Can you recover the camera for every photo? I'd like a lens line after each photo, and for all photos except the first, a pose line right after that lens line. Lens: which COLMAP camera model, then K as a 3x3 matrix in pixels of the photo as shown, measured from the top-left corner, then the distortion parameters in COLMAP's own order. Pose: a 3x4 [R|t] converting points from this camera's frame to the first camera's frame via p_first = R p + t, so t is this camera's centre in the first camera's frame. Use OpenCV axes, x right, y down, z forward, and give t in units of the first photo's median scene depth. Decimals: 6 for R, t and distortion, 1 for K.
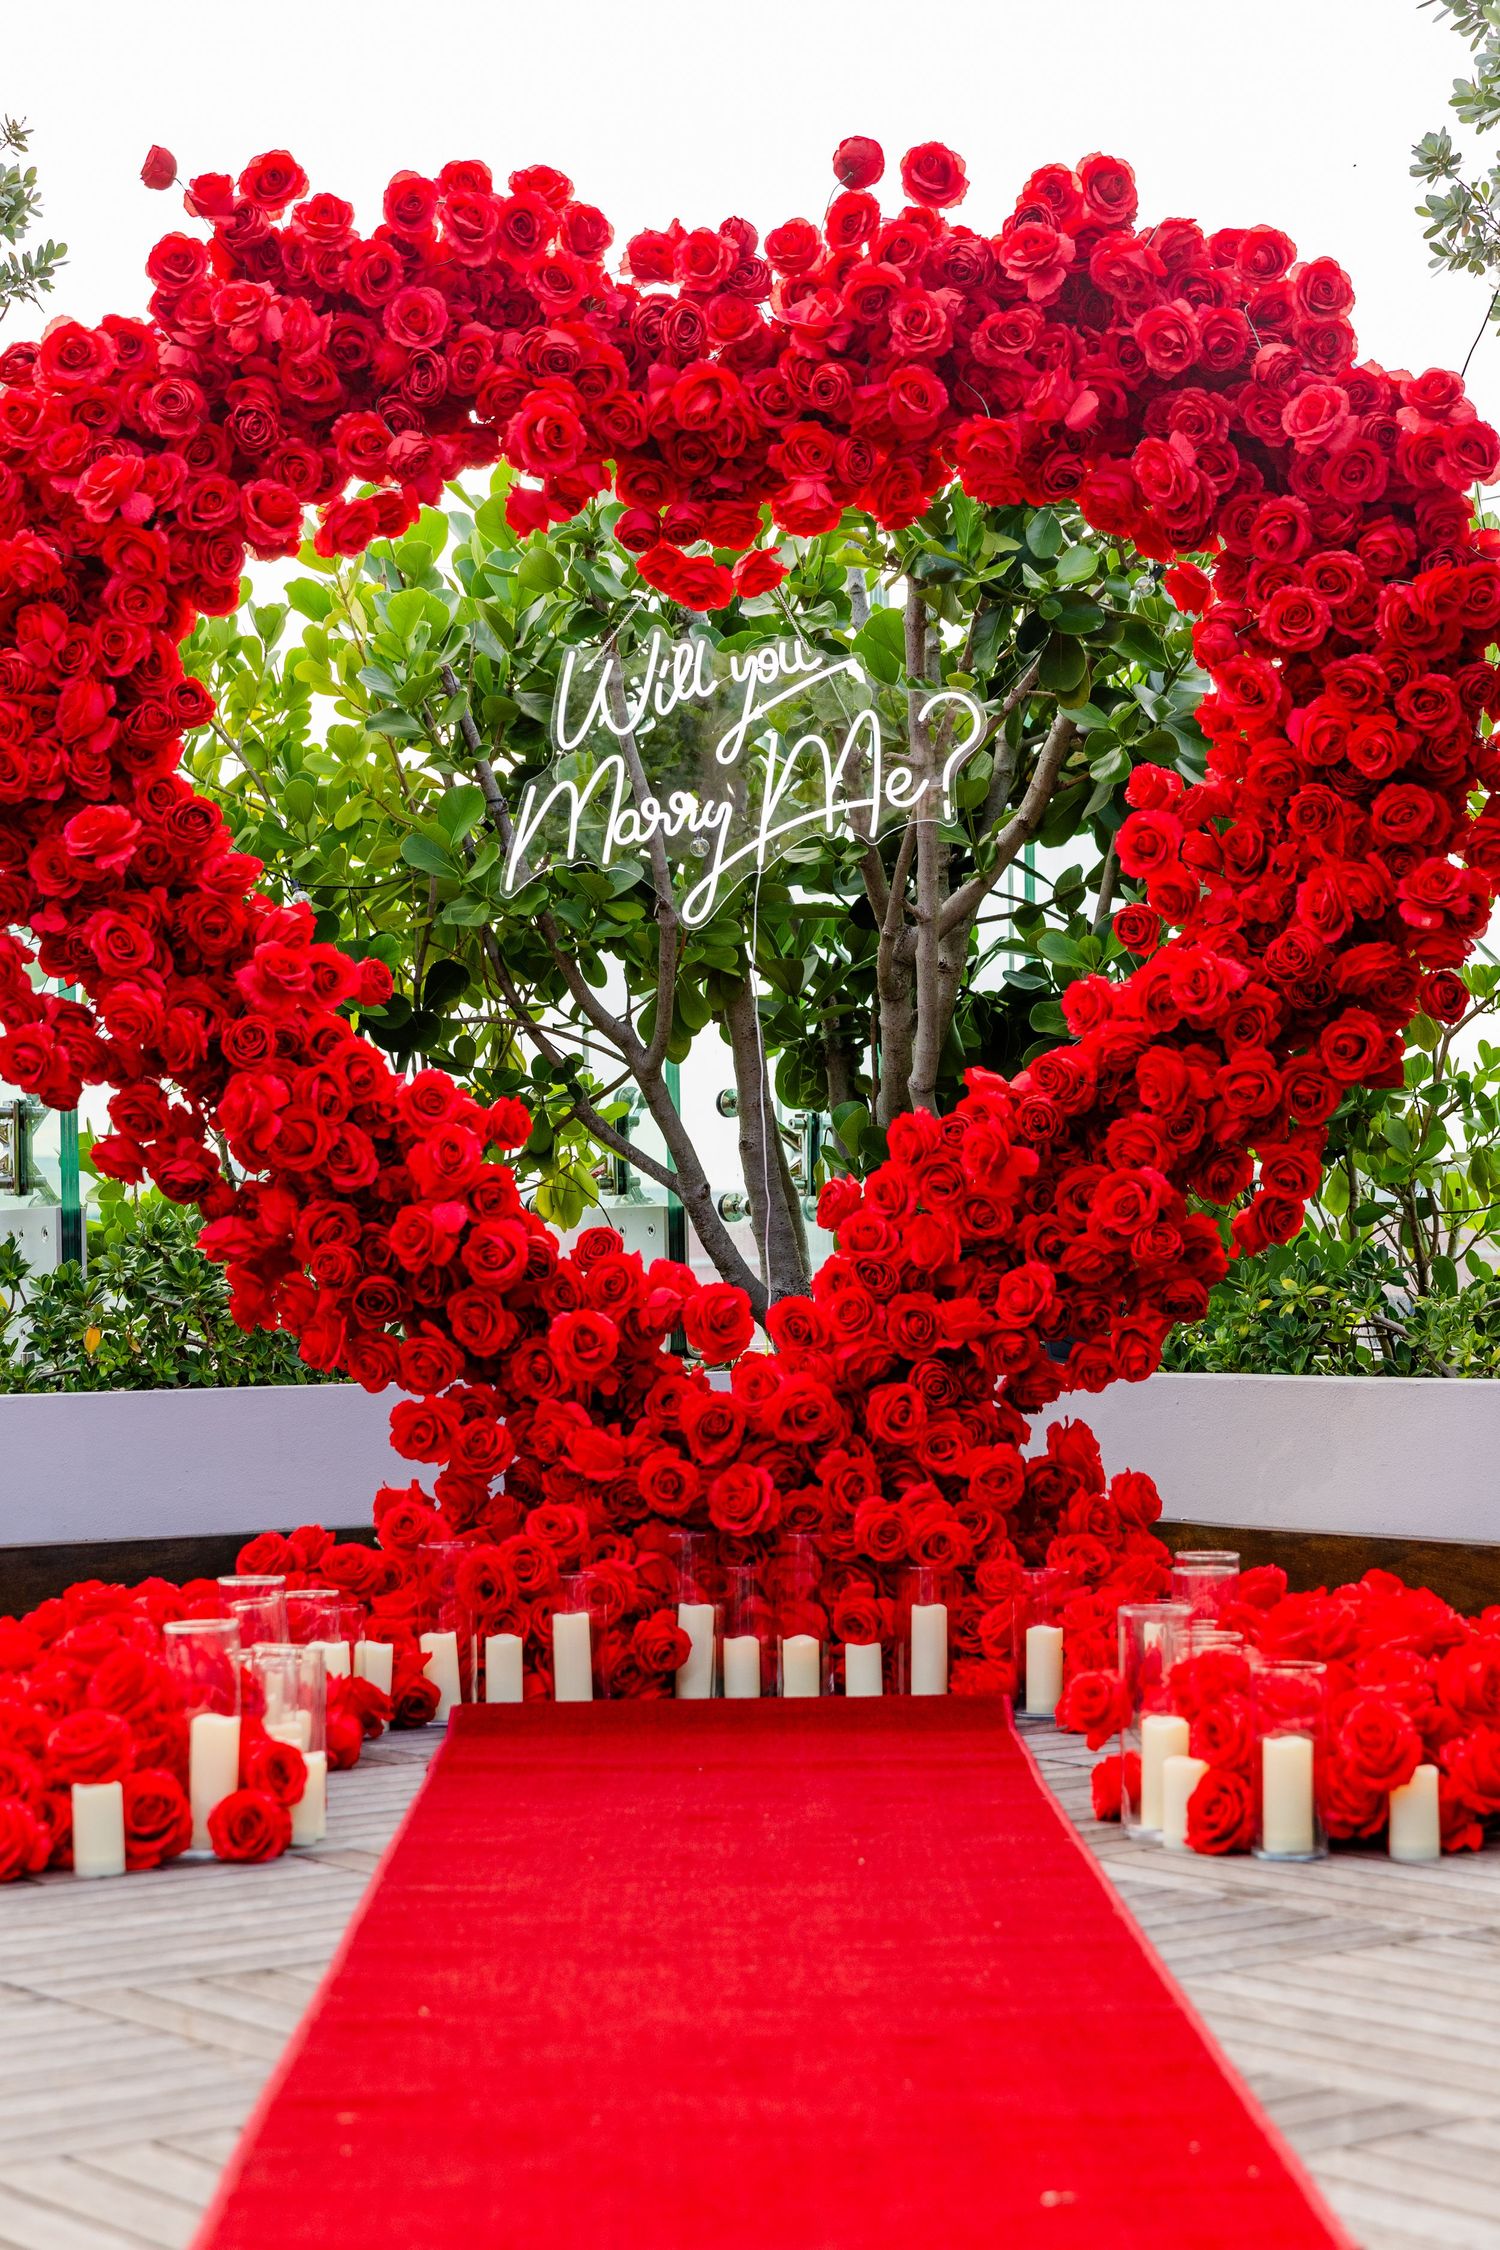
lens RADIAL K [[3867.8, 0, 792.4], [0, 3867.8, 1261.8], [0, 0, 1]] dist [-0.002537, 0.060641]
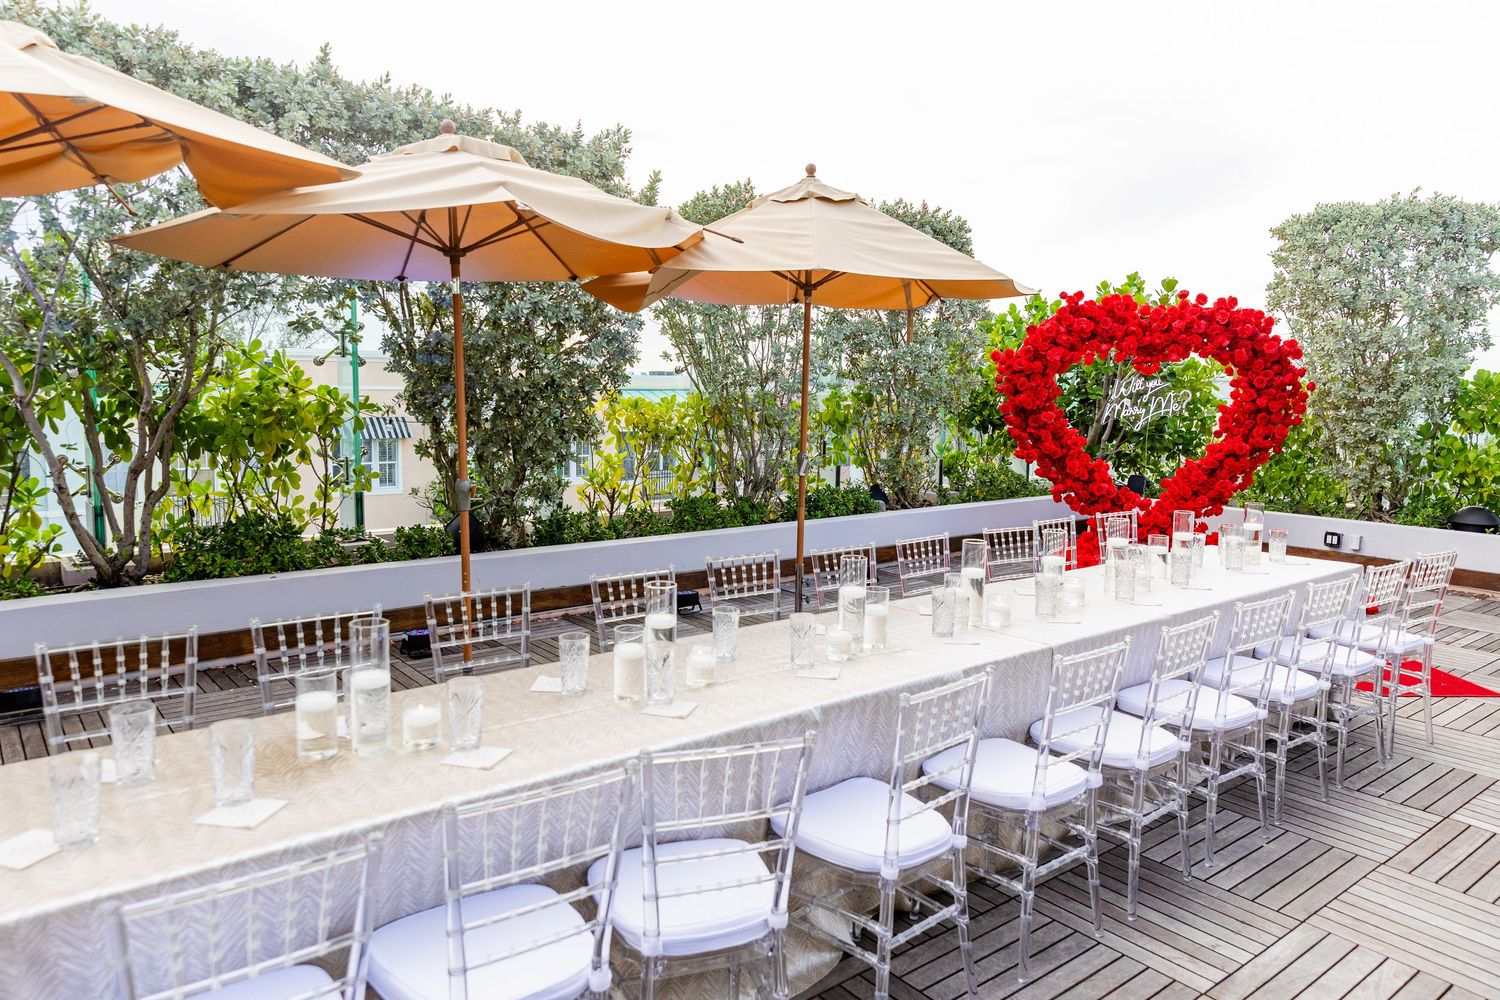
lens RADIAL K [[991.5, 0, 747.7], [0, 991.5, 493.5], [0, 0, 1]] dist [0.020804, -0.004216]
pose [[0.999358, 0.020935, 0.029084, -0.643264], [-0.024389, 0.991984, 0.123985, -0.166595], [-0.026255, -0.124614, 0.991858, -0.422065]]
